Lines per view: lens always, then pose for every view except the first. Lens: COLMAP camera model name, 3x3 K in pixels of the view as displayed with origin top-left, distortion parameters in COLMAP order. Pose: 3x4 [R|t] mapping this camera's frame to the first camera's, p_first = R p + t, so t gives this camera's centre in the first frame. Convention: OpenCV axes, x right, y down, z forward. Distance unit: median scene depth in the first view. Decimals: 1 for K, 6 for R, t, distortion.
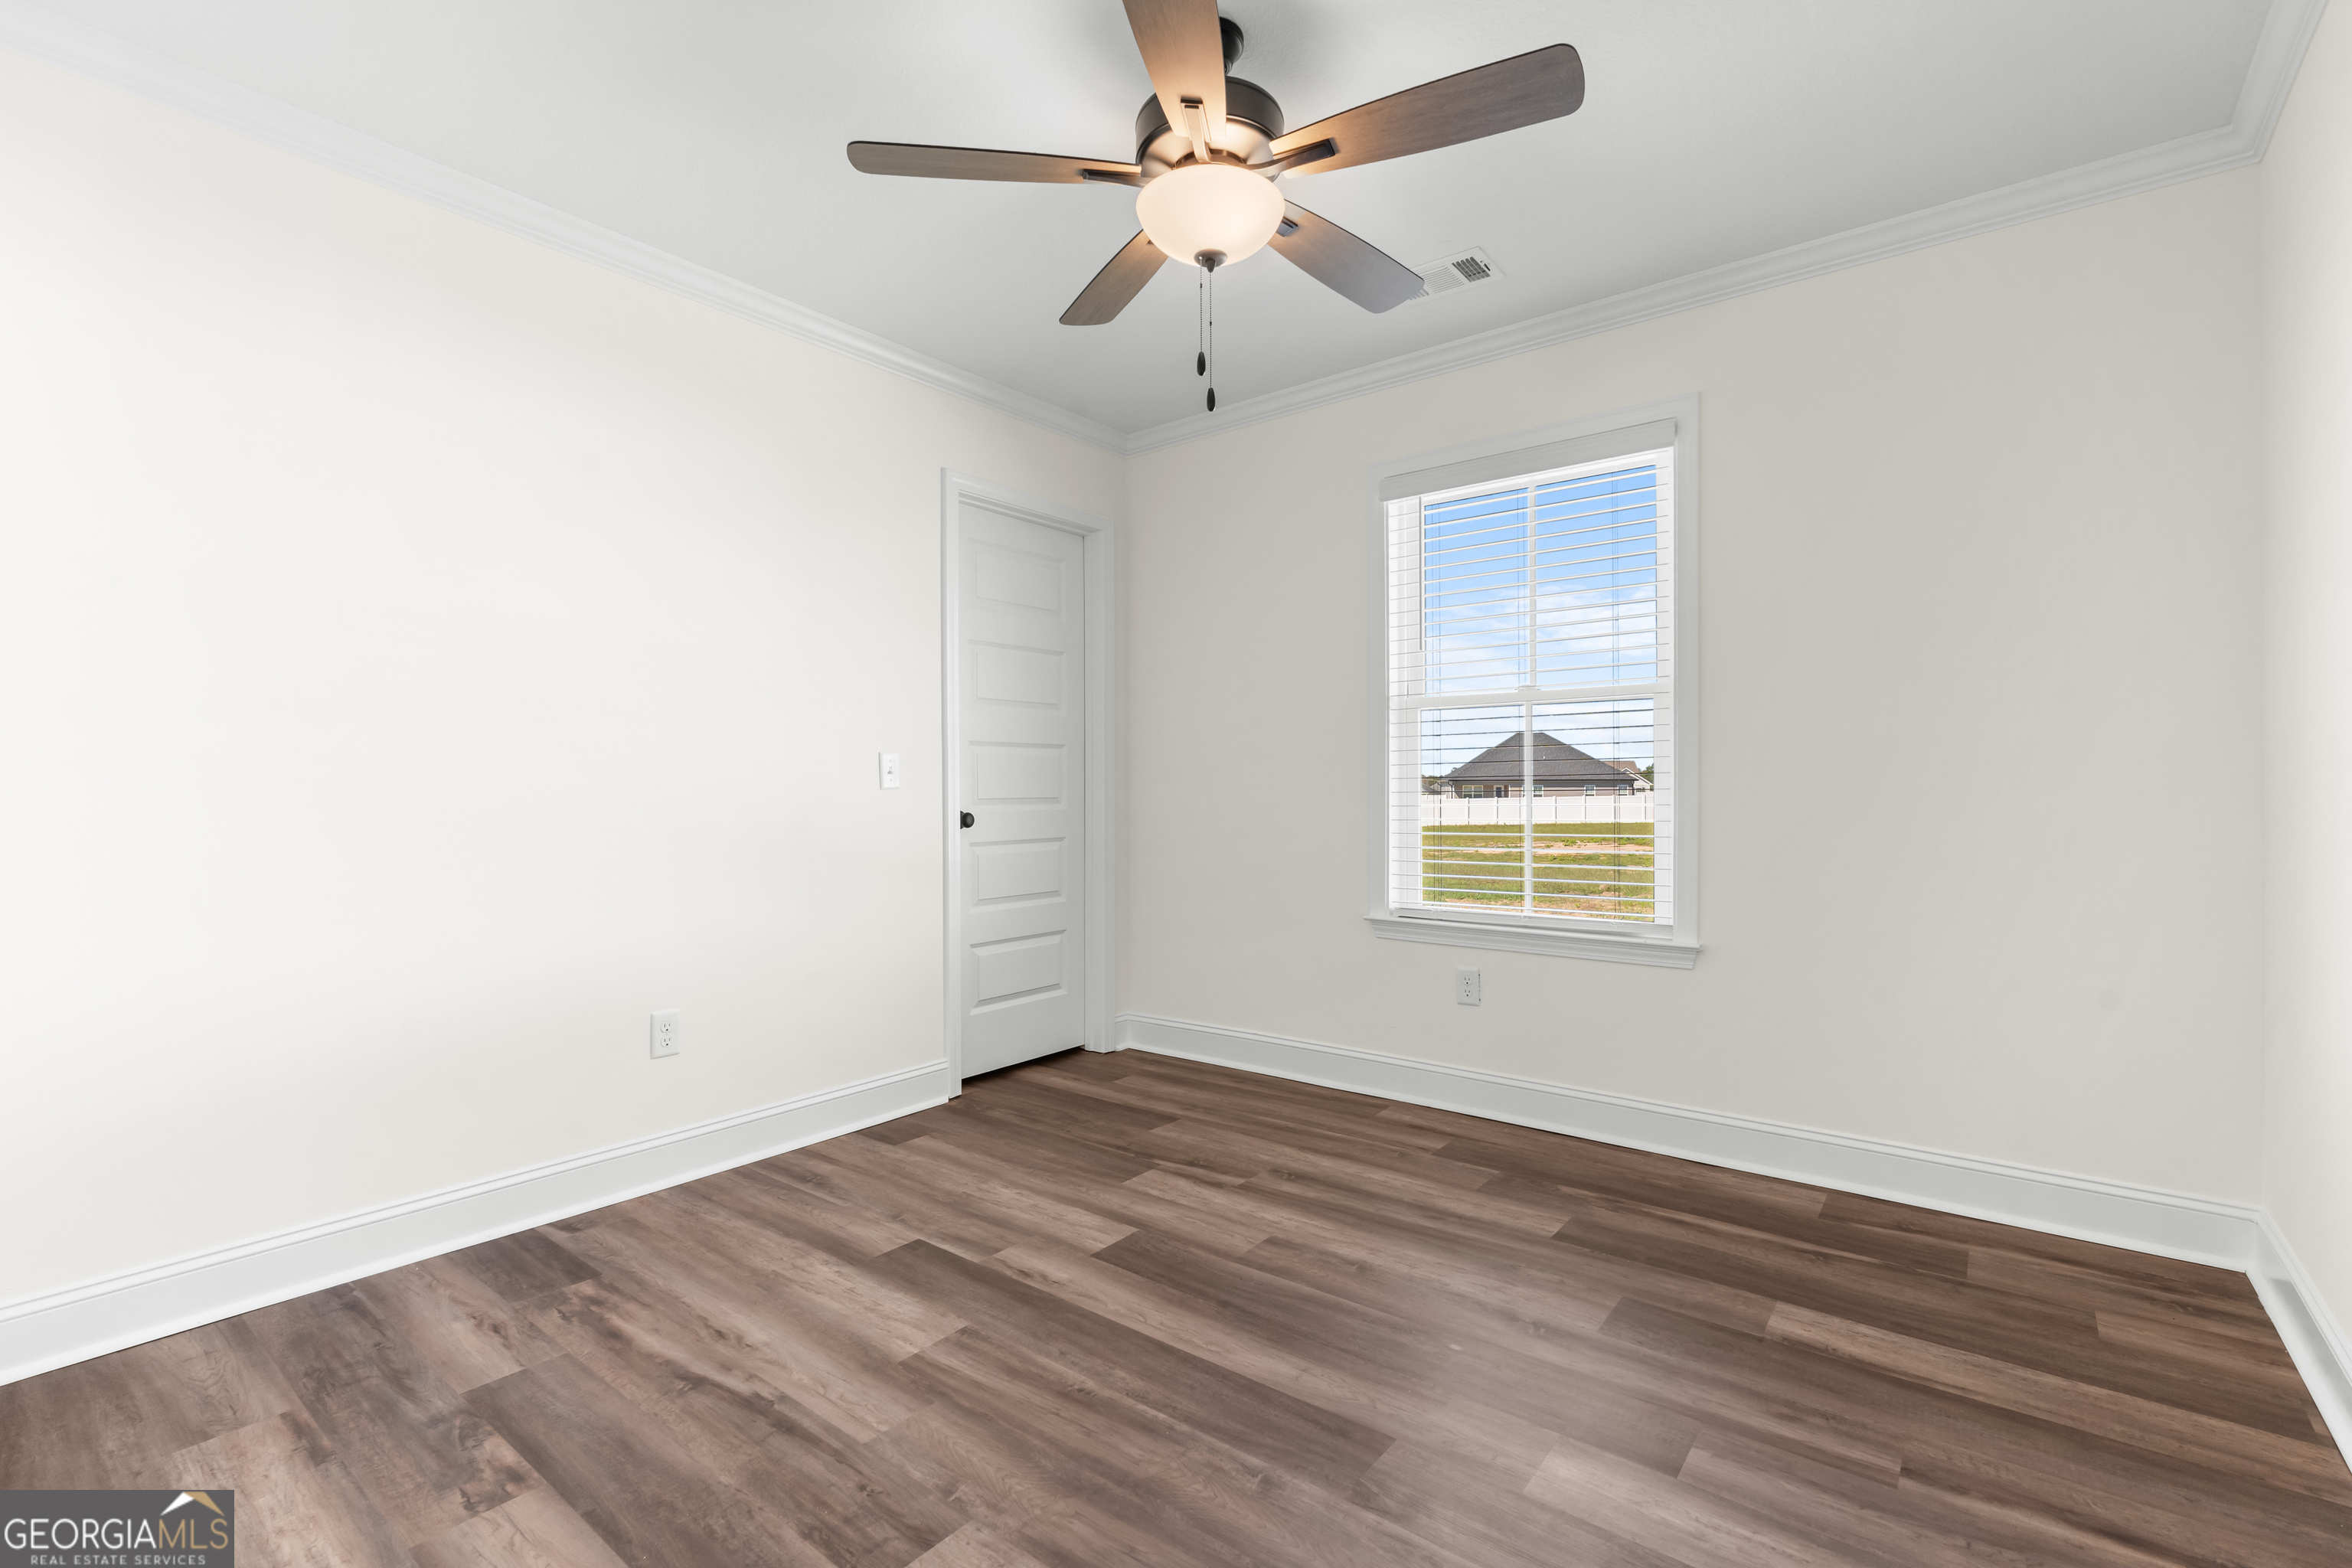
lens RADIAL K [[1049.4, 0, 1176.0], [0, 1049.4, 784.0], [0, 0, 1]] dist [-0.002704, -0.000022]
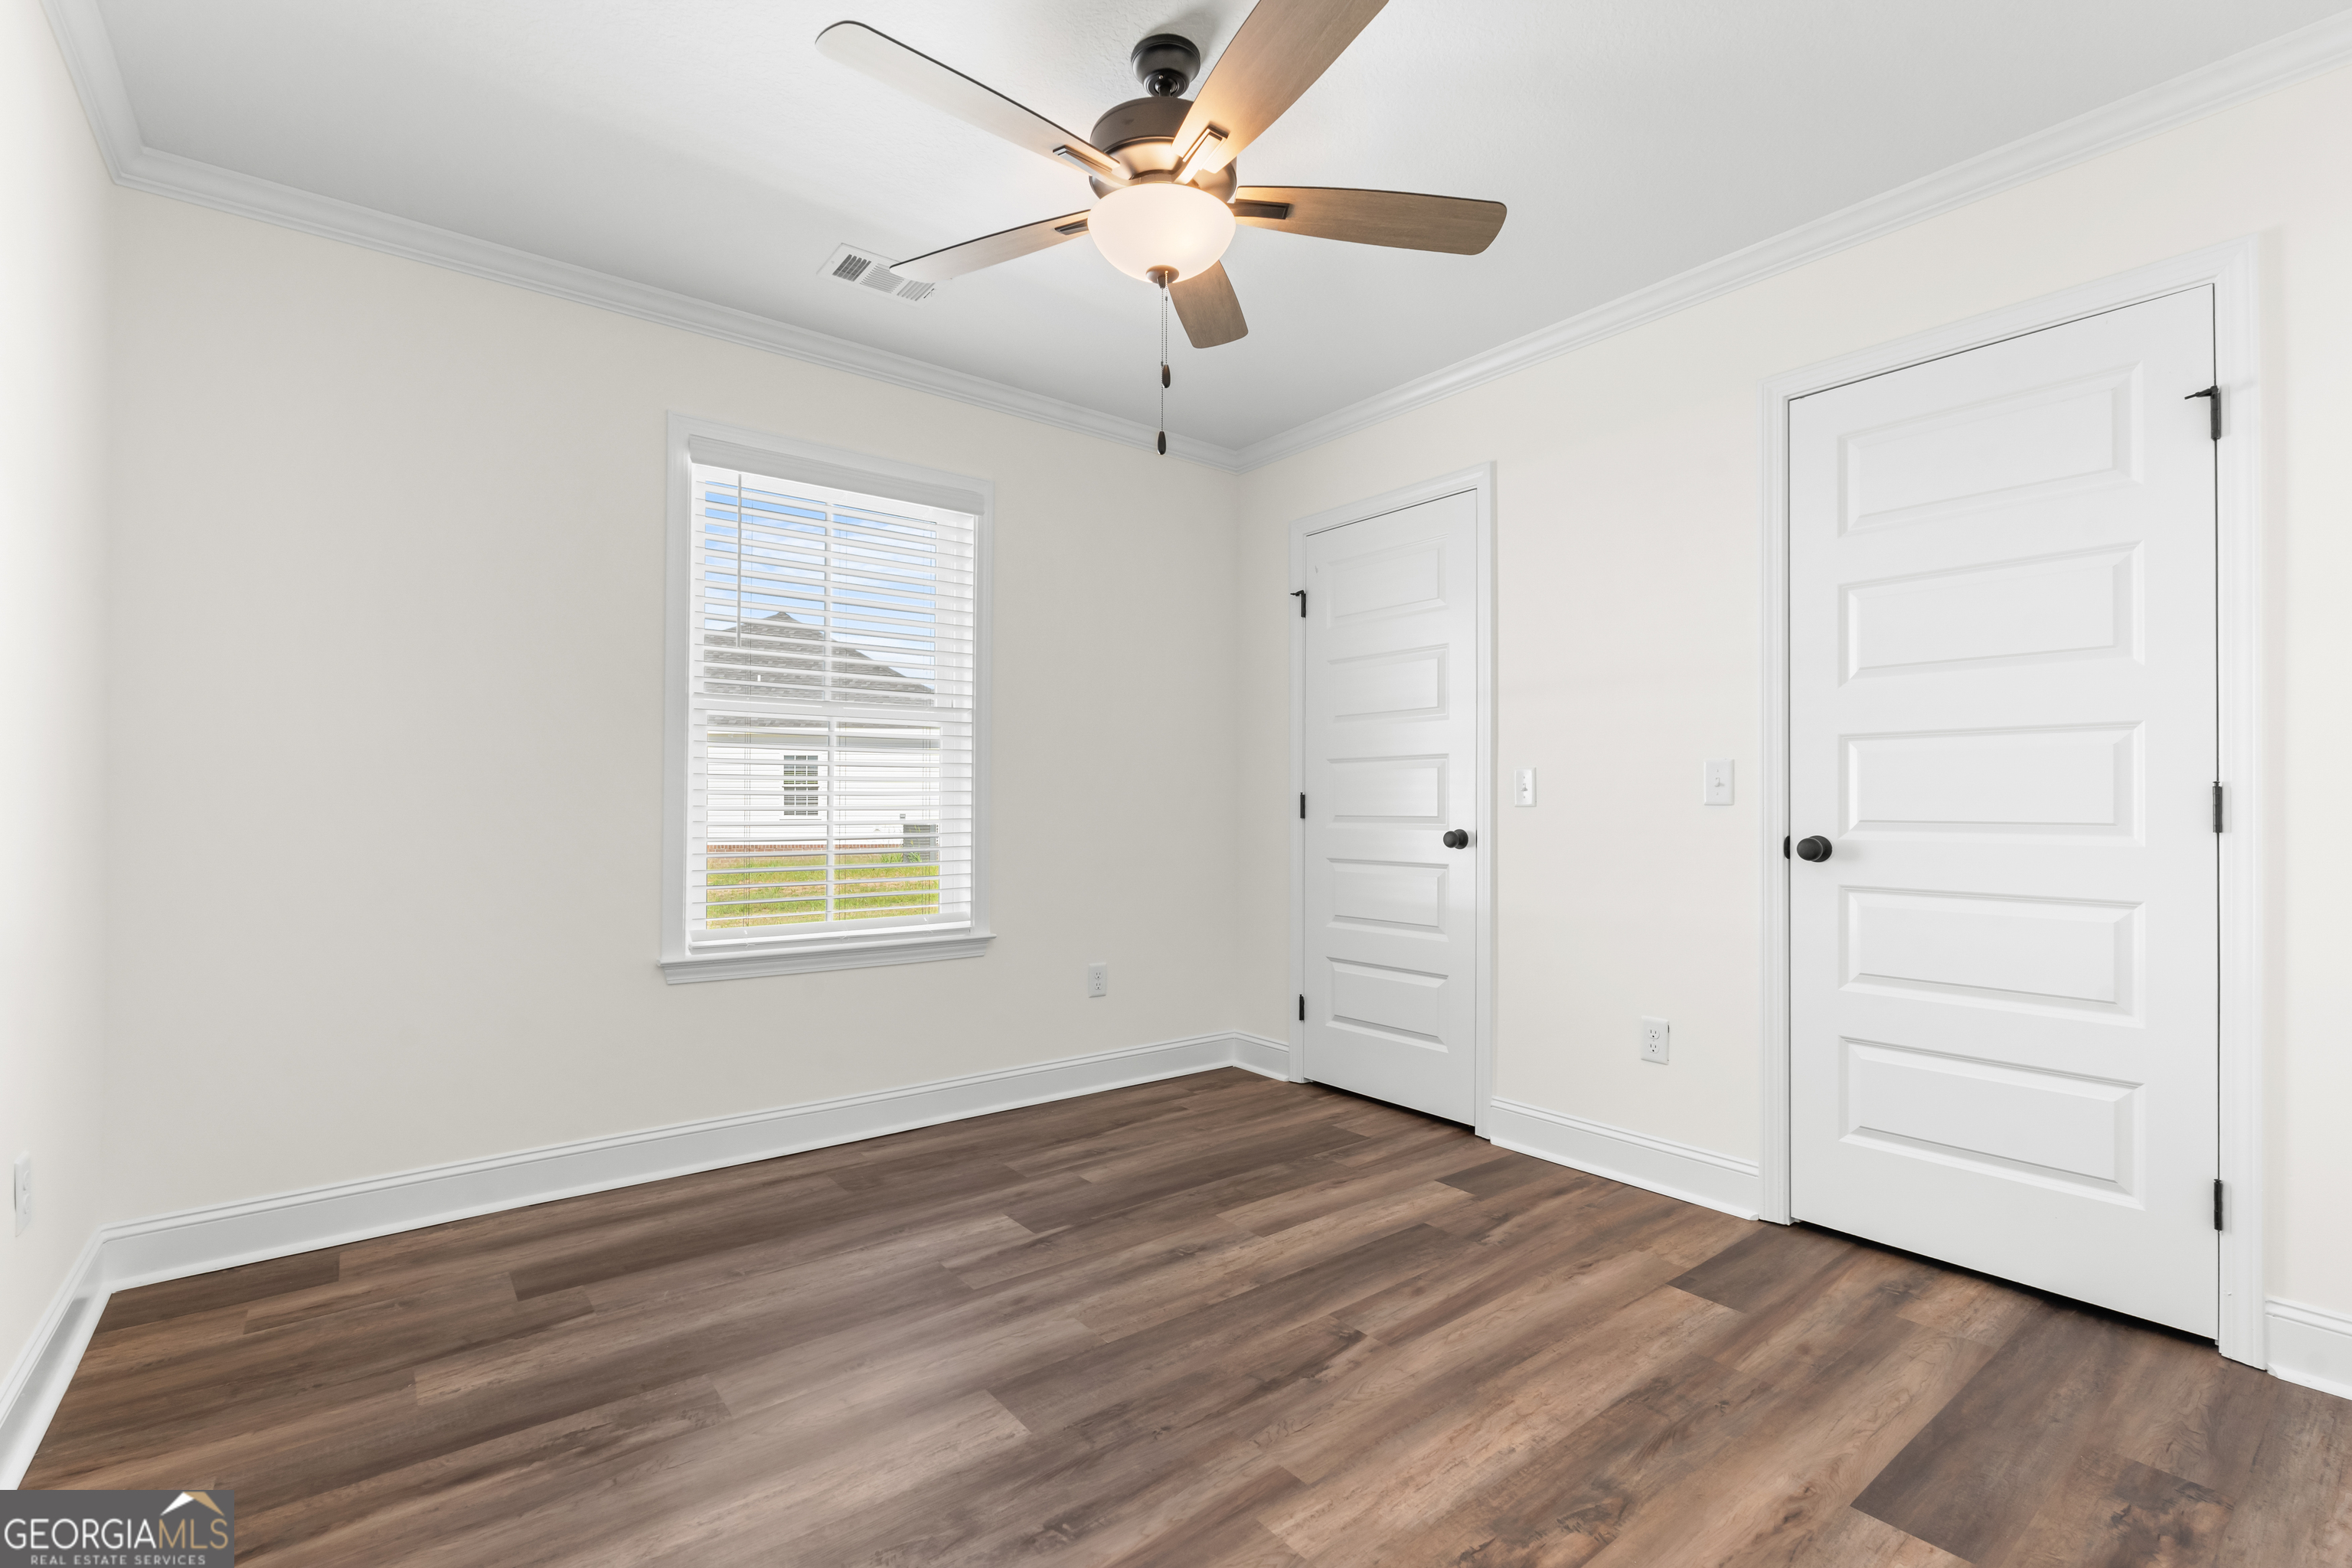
lens RADIAL K [[1049.4, 0, 1176.0], [0, 1049.4, 784.0], [0, 0, 1]] dist [-0.002704, -0.000022]
pose [[0.232697, 0.016329, 0.972412, -0.524585], [-0.005963, 0.999864, -0.015363, -0.001886], [-0.972531, -0.002223, 0.232762, 0.424251]]
